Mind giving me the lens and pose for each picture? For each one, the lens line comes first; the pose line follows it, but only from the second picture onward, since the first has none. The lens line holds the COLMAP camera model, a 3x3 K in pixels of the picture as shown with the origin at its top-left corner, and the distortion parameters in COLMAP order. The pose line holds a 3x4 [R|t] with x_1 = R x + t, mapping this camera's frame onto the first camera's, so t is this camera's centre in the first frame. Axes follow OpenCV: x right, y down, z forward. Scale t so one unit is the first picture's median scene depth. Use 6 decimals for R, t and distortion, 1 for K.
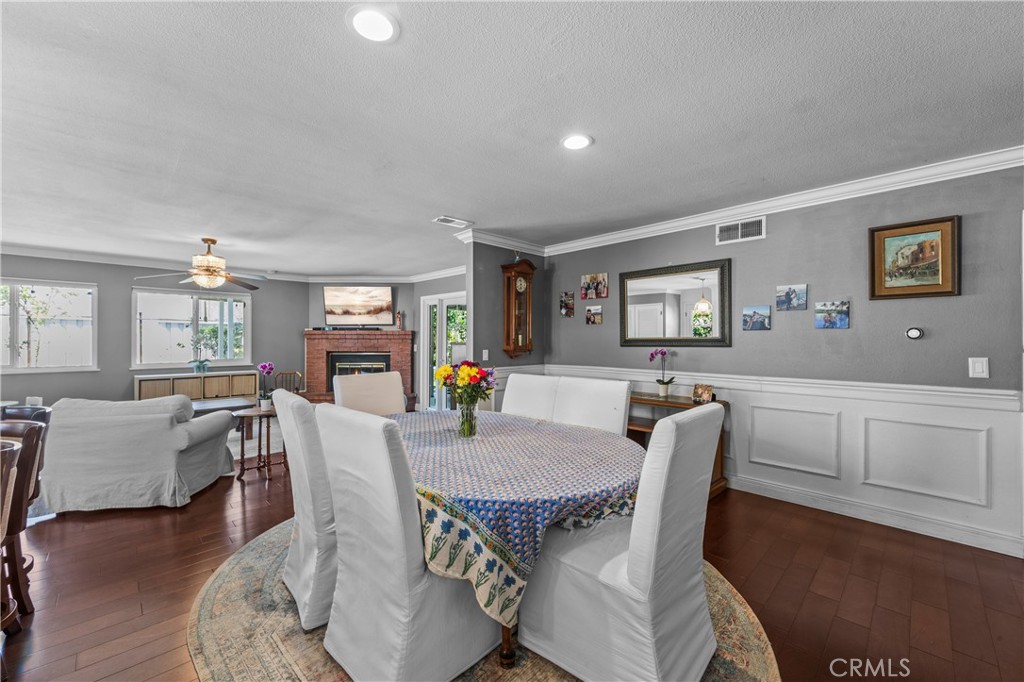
lens RADIAL K [[405.1, 0, 512.0], [0, 405.1, 341.0], [0, 0, 1]] dist [-0.003384, -0.000176]
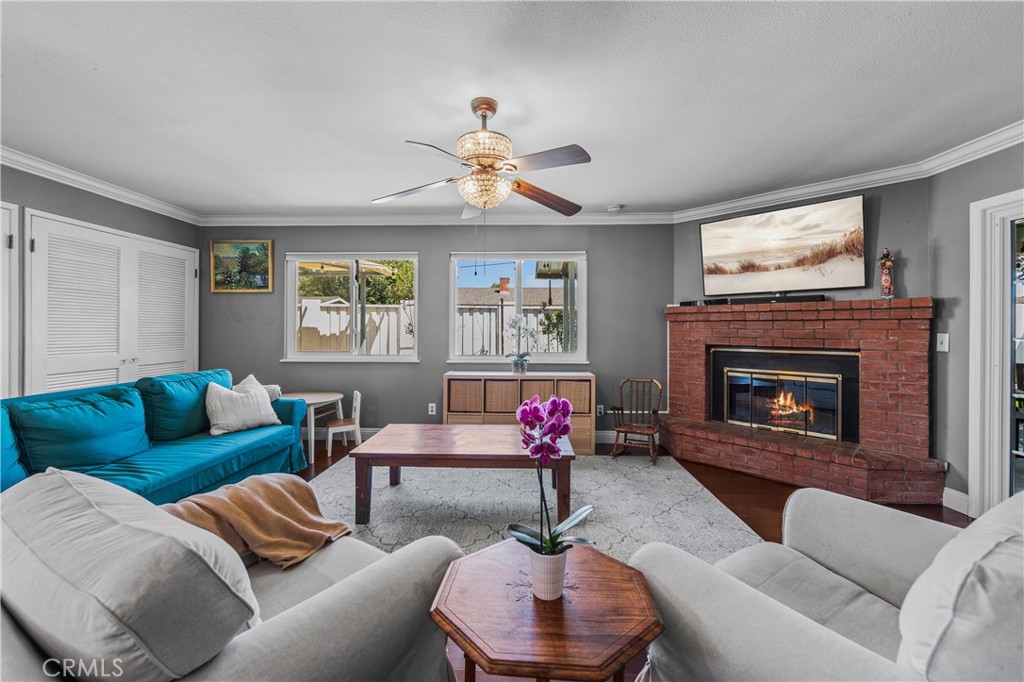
lens RADIAL K [[414.5, 0, 511.6], [0, 414.5, 330.1], [0, 0, 1]] dist [-0.000392, -0.000082]
pose [[0.688280, 0.003294, -0.725438, -0.256866], [-0.003769, 0.999992, 0.000964, 0.007525], [0.725436, 0.002071, 0.688287, 0.471098]]
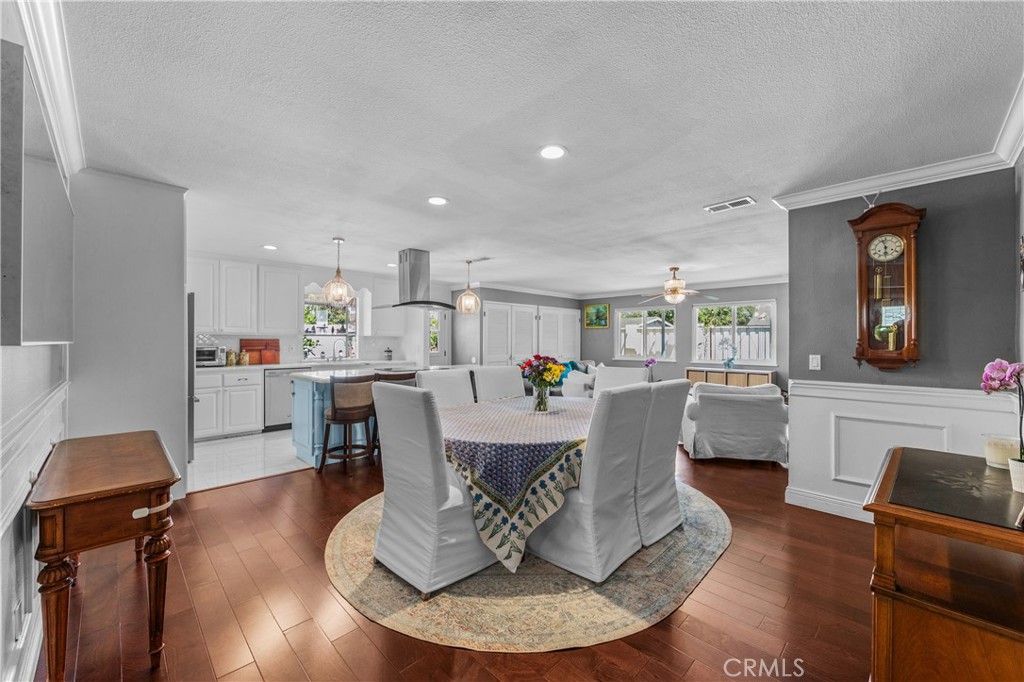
lens RADIAL K [[405.1, 0, 512.0], [0, 405.1, 341.0], [0, 0, 1]] dist [-0.003384, -0.000176]
pose [[0.003638, -0.004167, -0.999985, 0.416140], [-0.007731, 0.999961, -0.004195, 0.003438], [0.999963, 0.007747, 0.003606, 0.305517]]
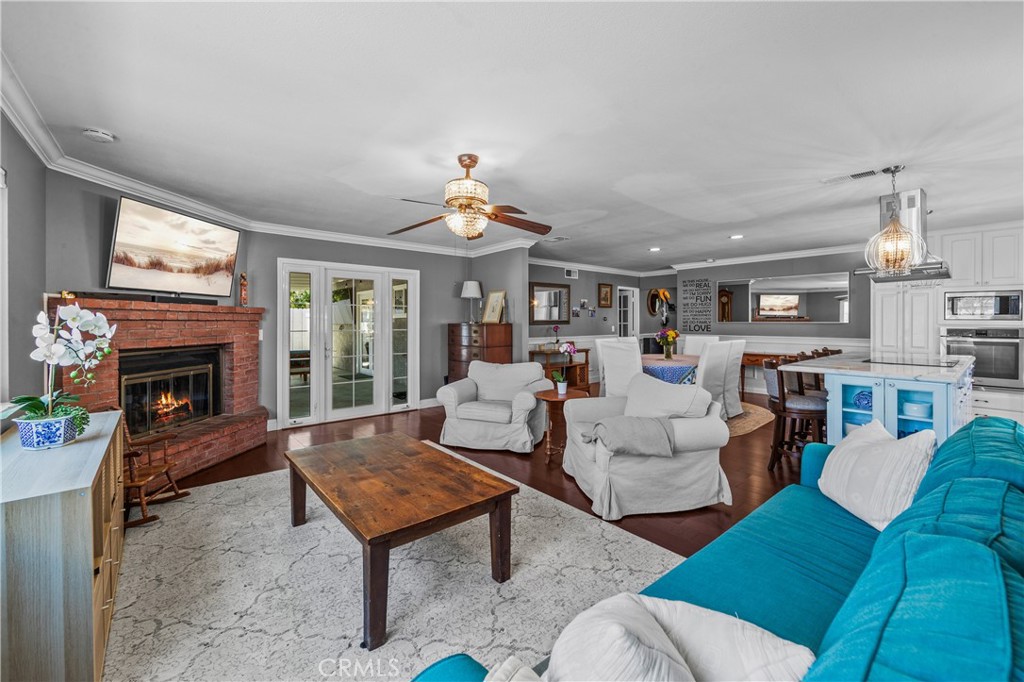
lens RADIAL K [[411.3, 0, 509.0], [0, 411.3, 323.4], [0, 0, 1]] dist [-0.002094, -0.000116]
pose [[0.079550, -0.004896, 0.996819, -0.931308], [0.007641, 0.999962, 0.004302, -0.000948], [-0.996802, 0.007274, 0.079584, 0.606228]]
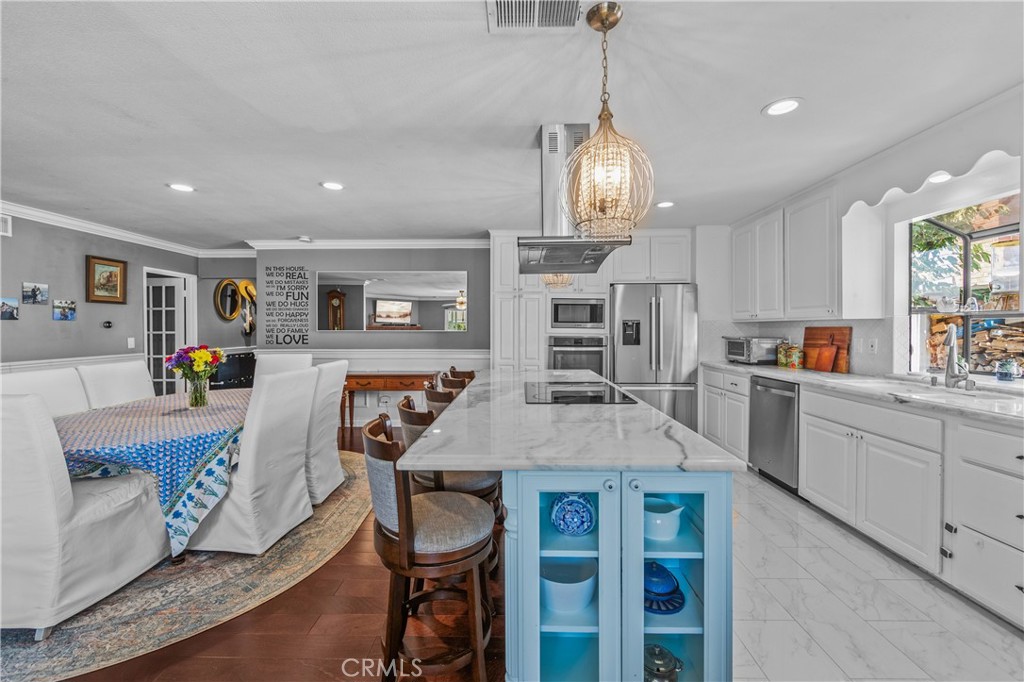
lens RADIAL K [[414.5, 0, 511.6], [0, 414.5, 330.1], [0, 0, 1]] dist [-0.000392, -0.000082]
pose [[-0.701833, -0.001823, 0.712340, -0.568421], [0.005629, 0.999951, 0.008105, -0.000360], [-0.712320, 0.009698, -0.701788, 0.409666]]
